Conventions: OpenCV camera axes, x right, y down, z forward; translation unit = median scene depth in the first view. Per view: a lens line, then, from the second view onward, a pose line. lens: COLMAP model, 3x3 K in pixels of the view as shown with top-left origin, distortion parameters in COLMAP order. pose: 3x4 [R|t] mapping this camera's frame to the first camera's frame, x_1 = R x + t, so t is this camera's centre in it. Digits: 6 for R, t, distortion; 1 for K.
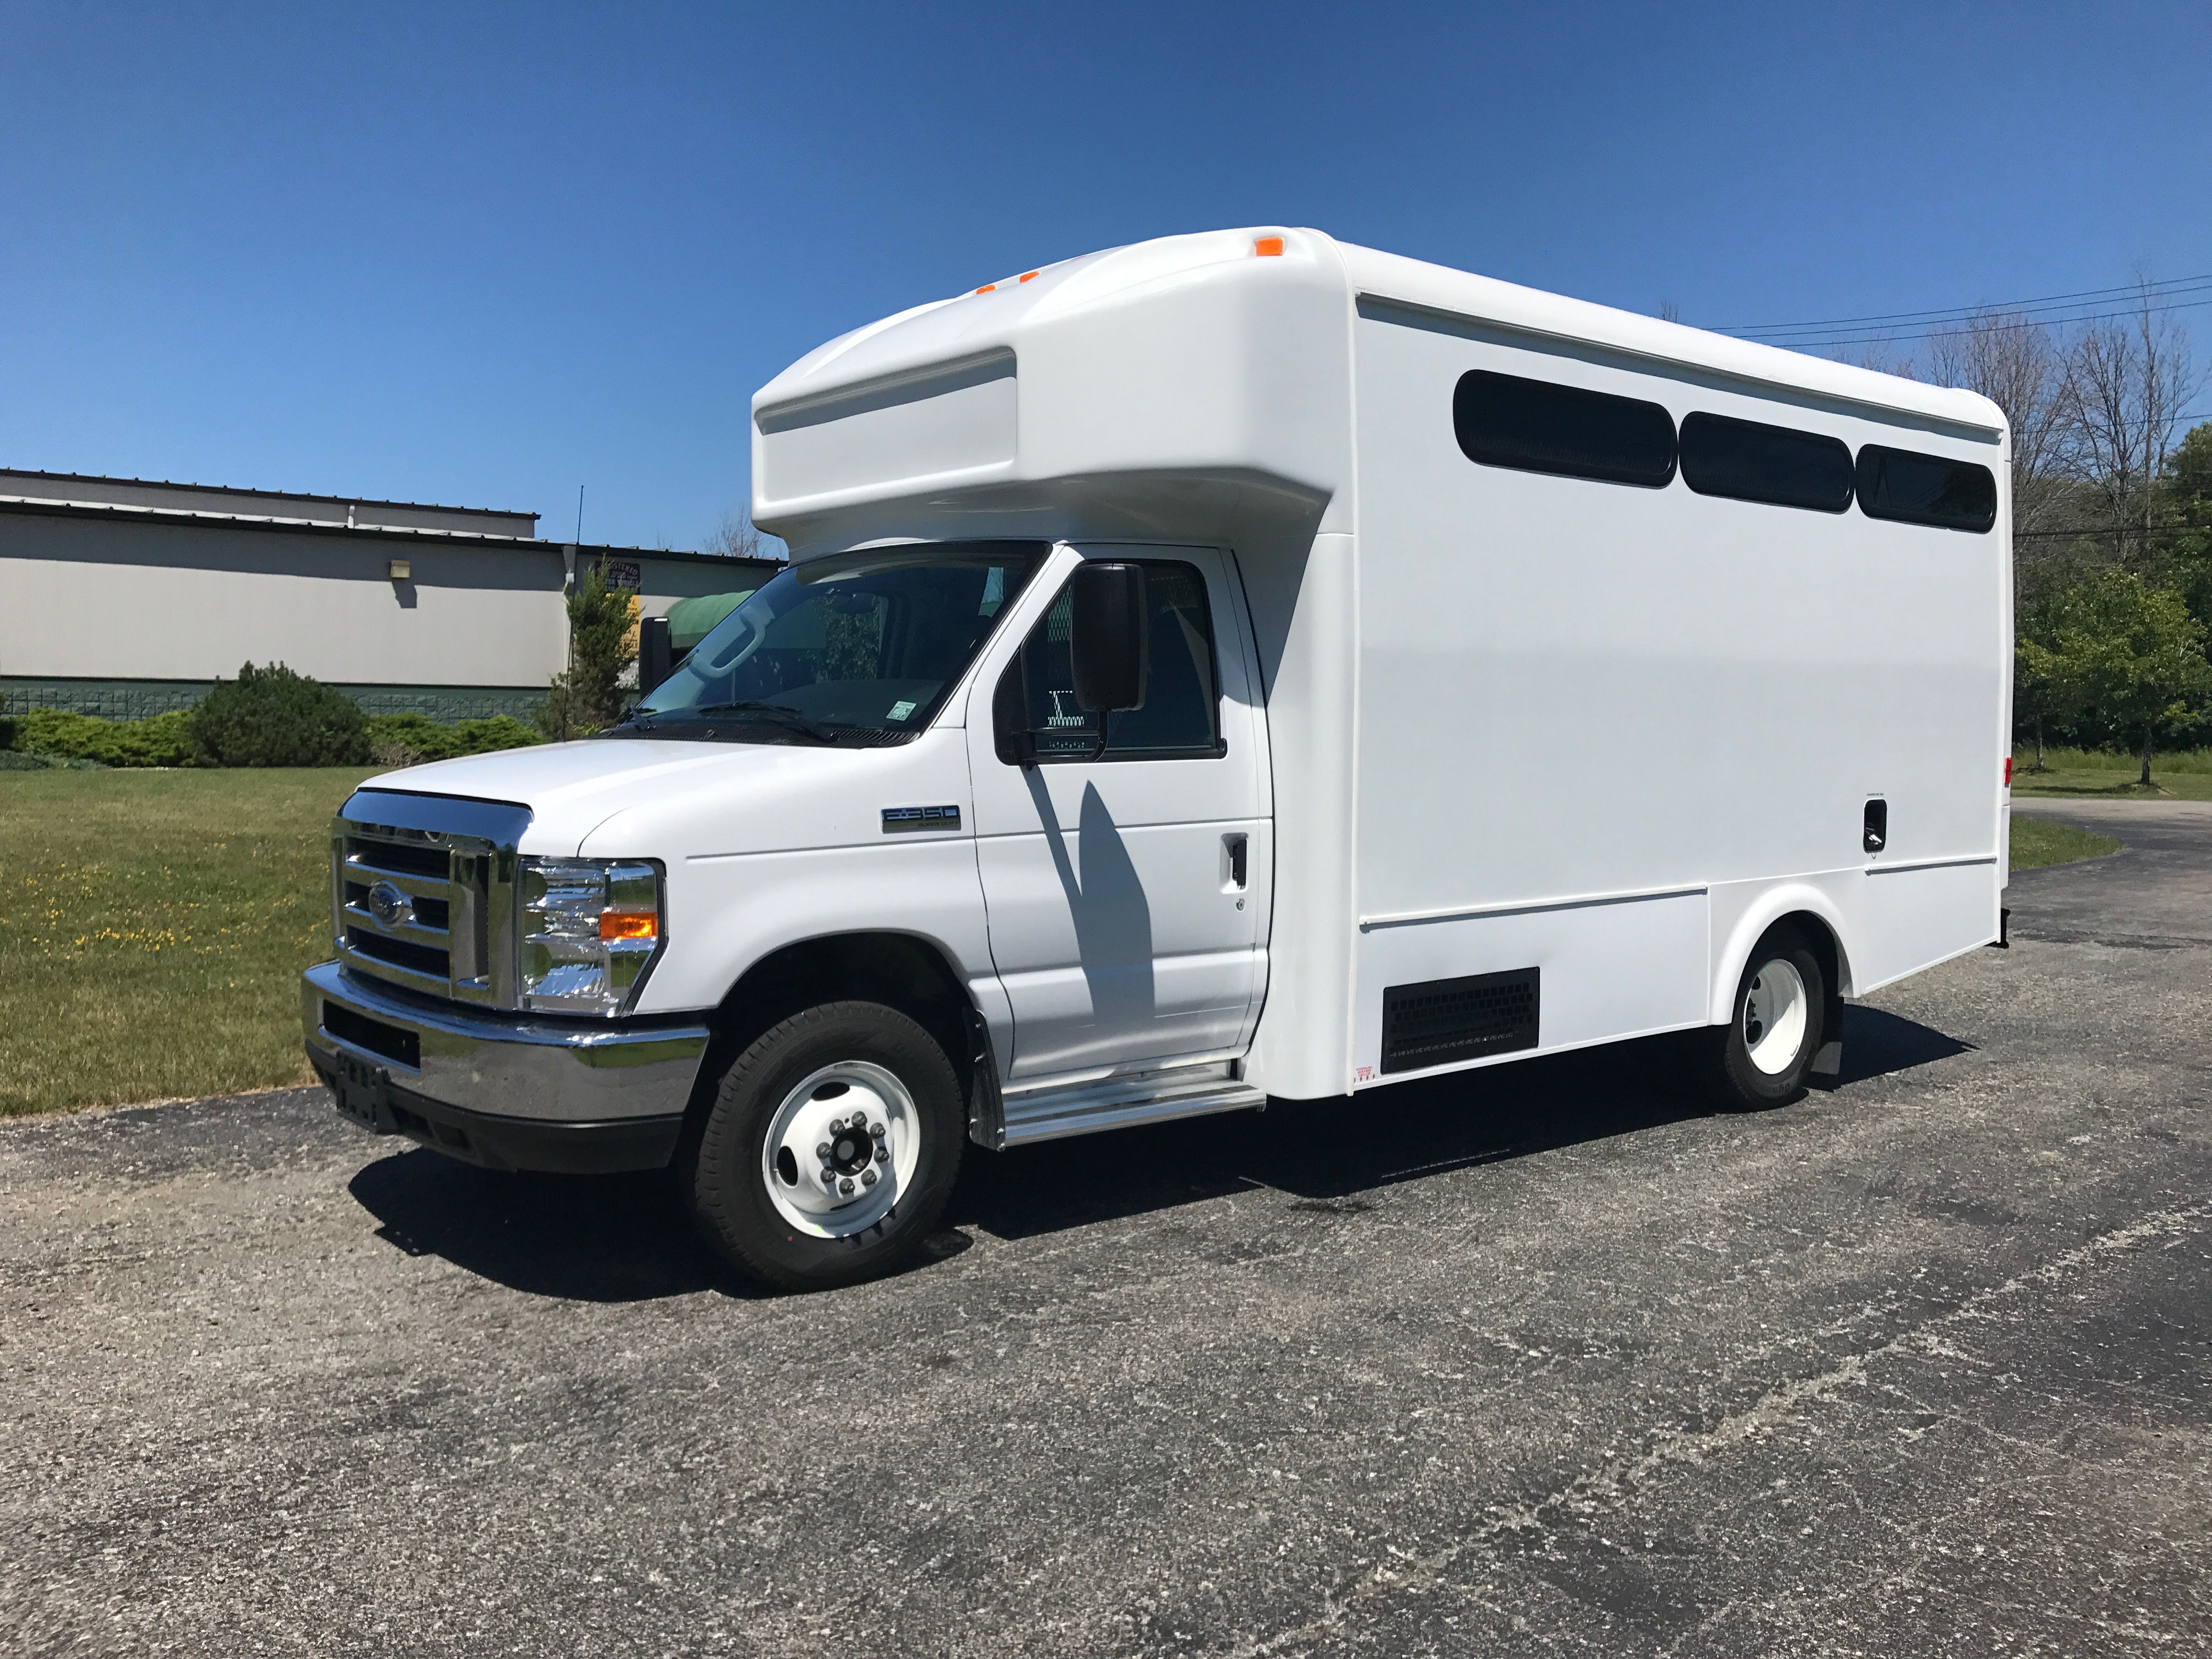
lens RADIAL K [[1832.9, 0, 1104.2], [0, 1832.9, 734.8], [0, 0, 1]] dist [0.068332, -0.179416]
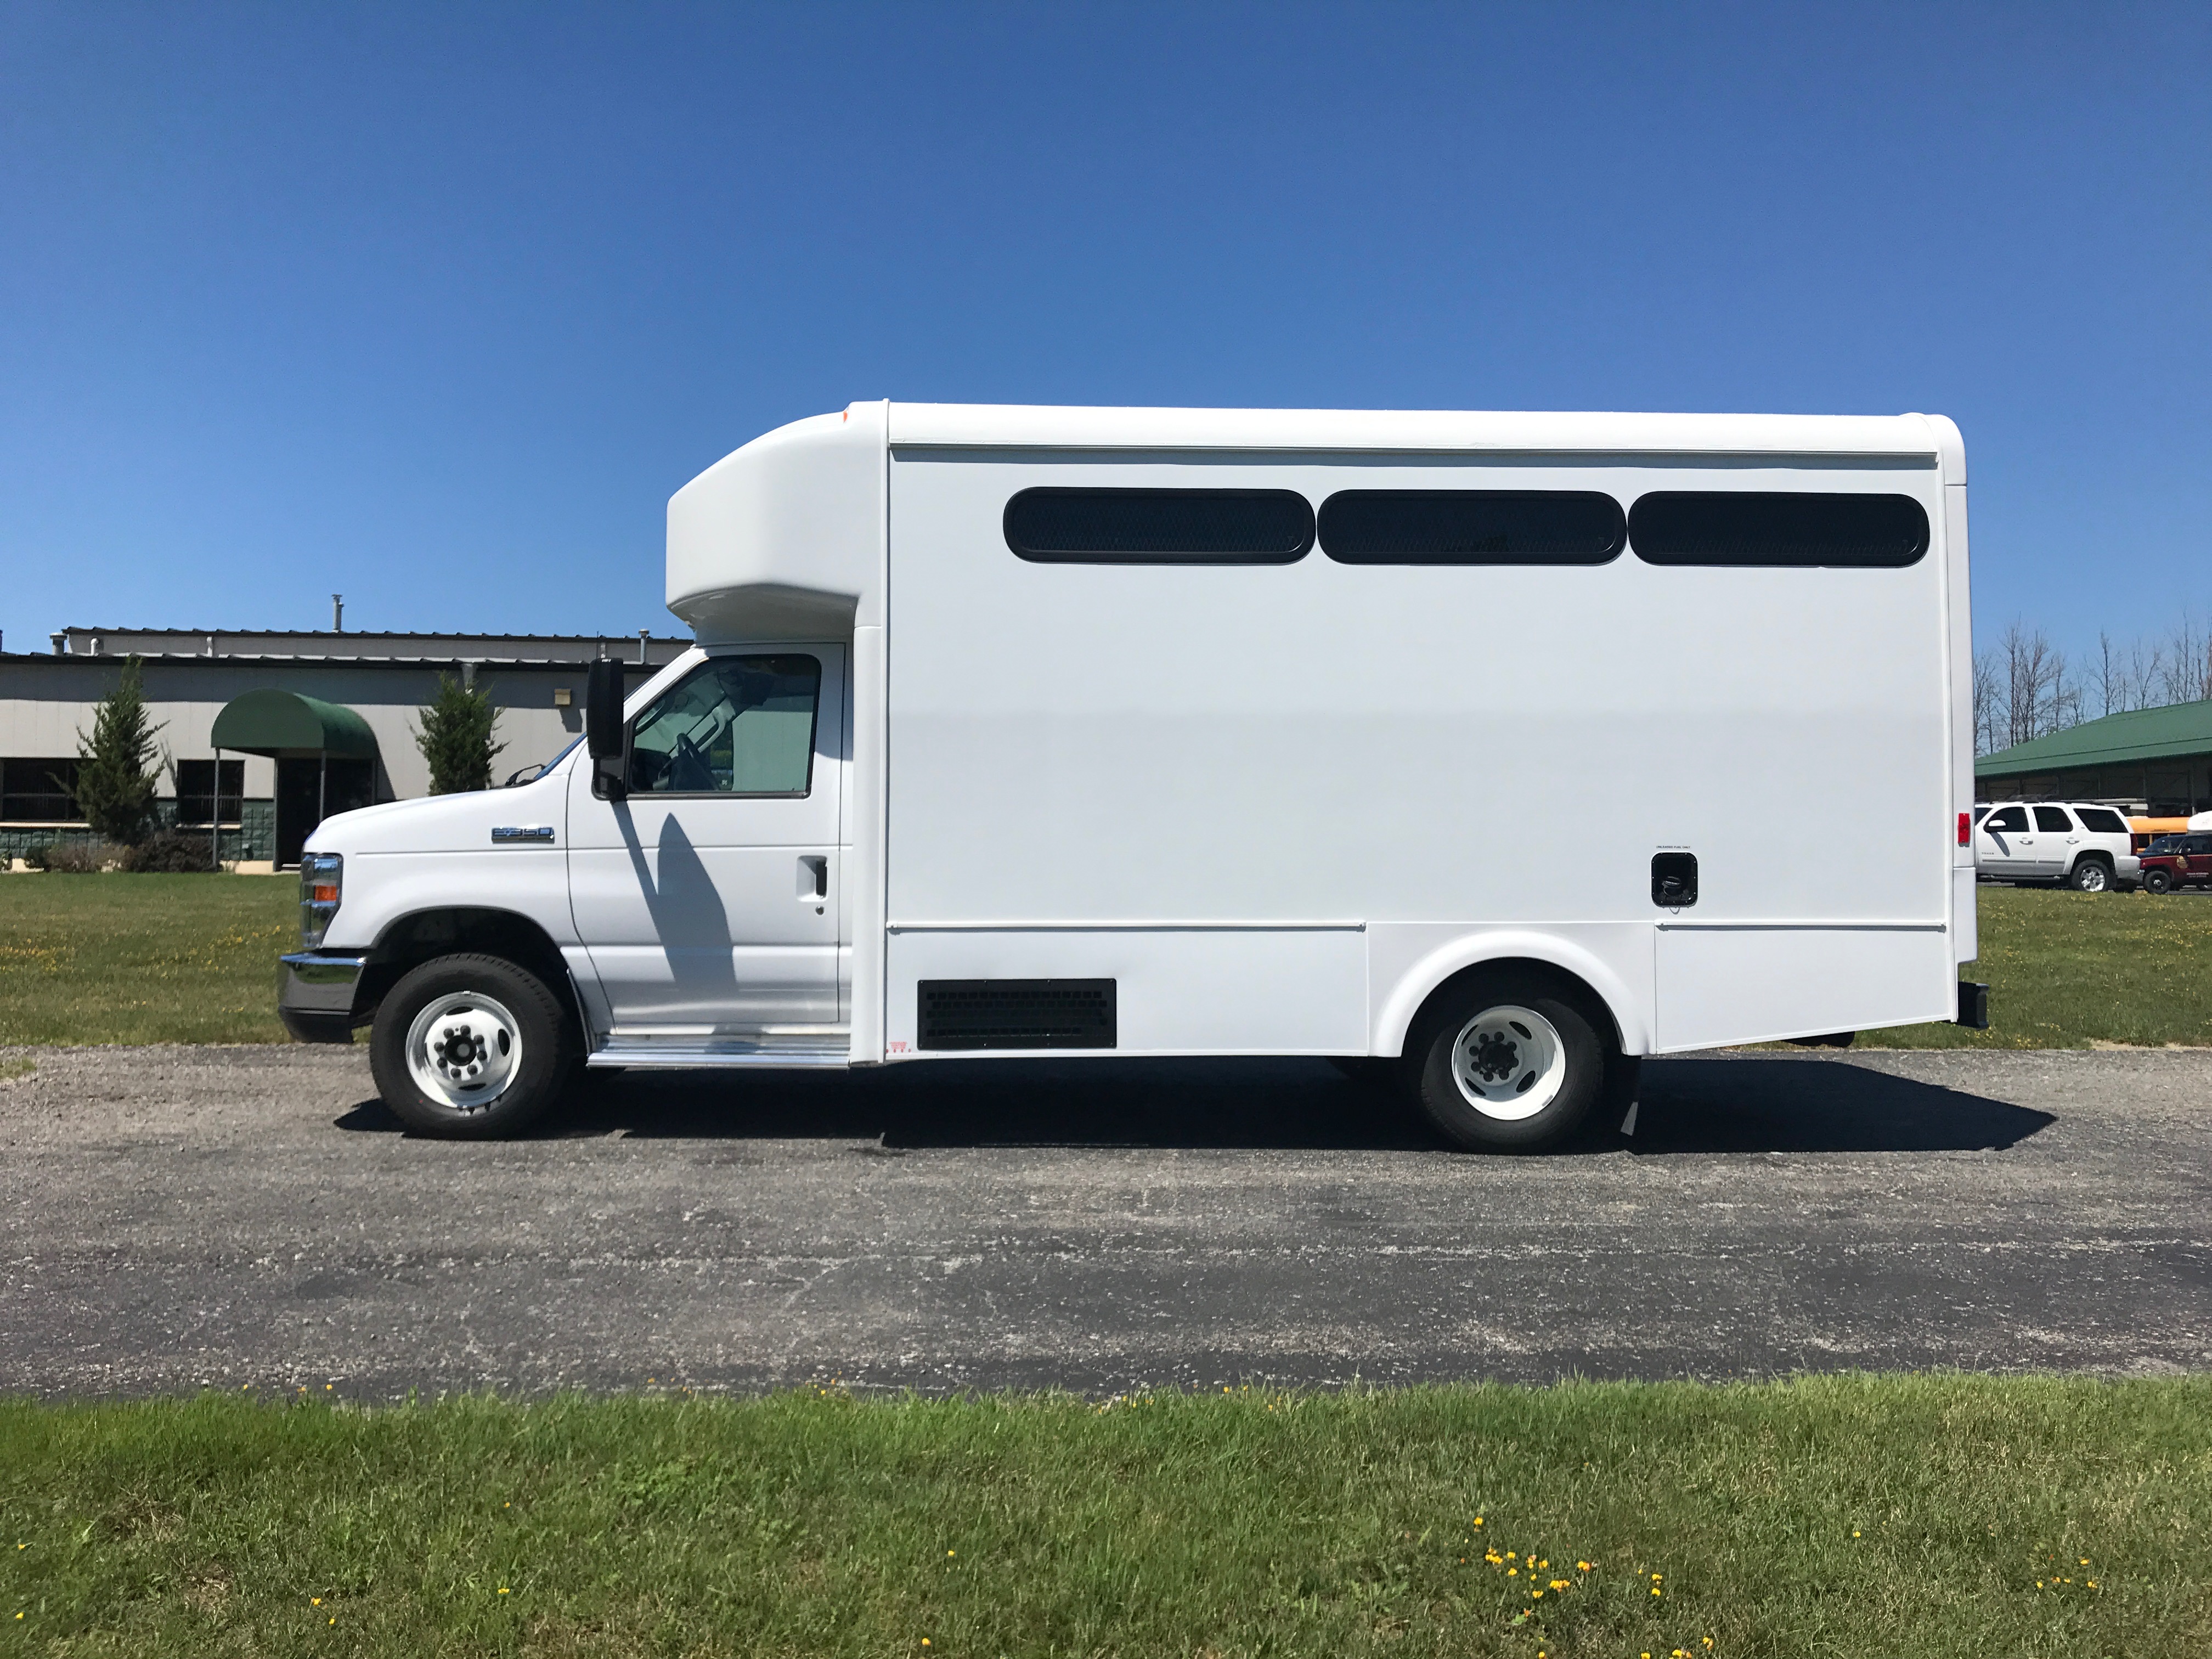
lens RADIAL K [[1810.2, 0, 1186.8], [0, 1810.2, 722.3], [0, 0, 1]] dist [0.135145, -0.489590]
pose [[0.817875, -0.040285, -0.573985, 1.121728], [-0.004951, 0.997017, -0.077029, 0.061091], [0.575375, 0.065842, 0.815235, 0.080693]]
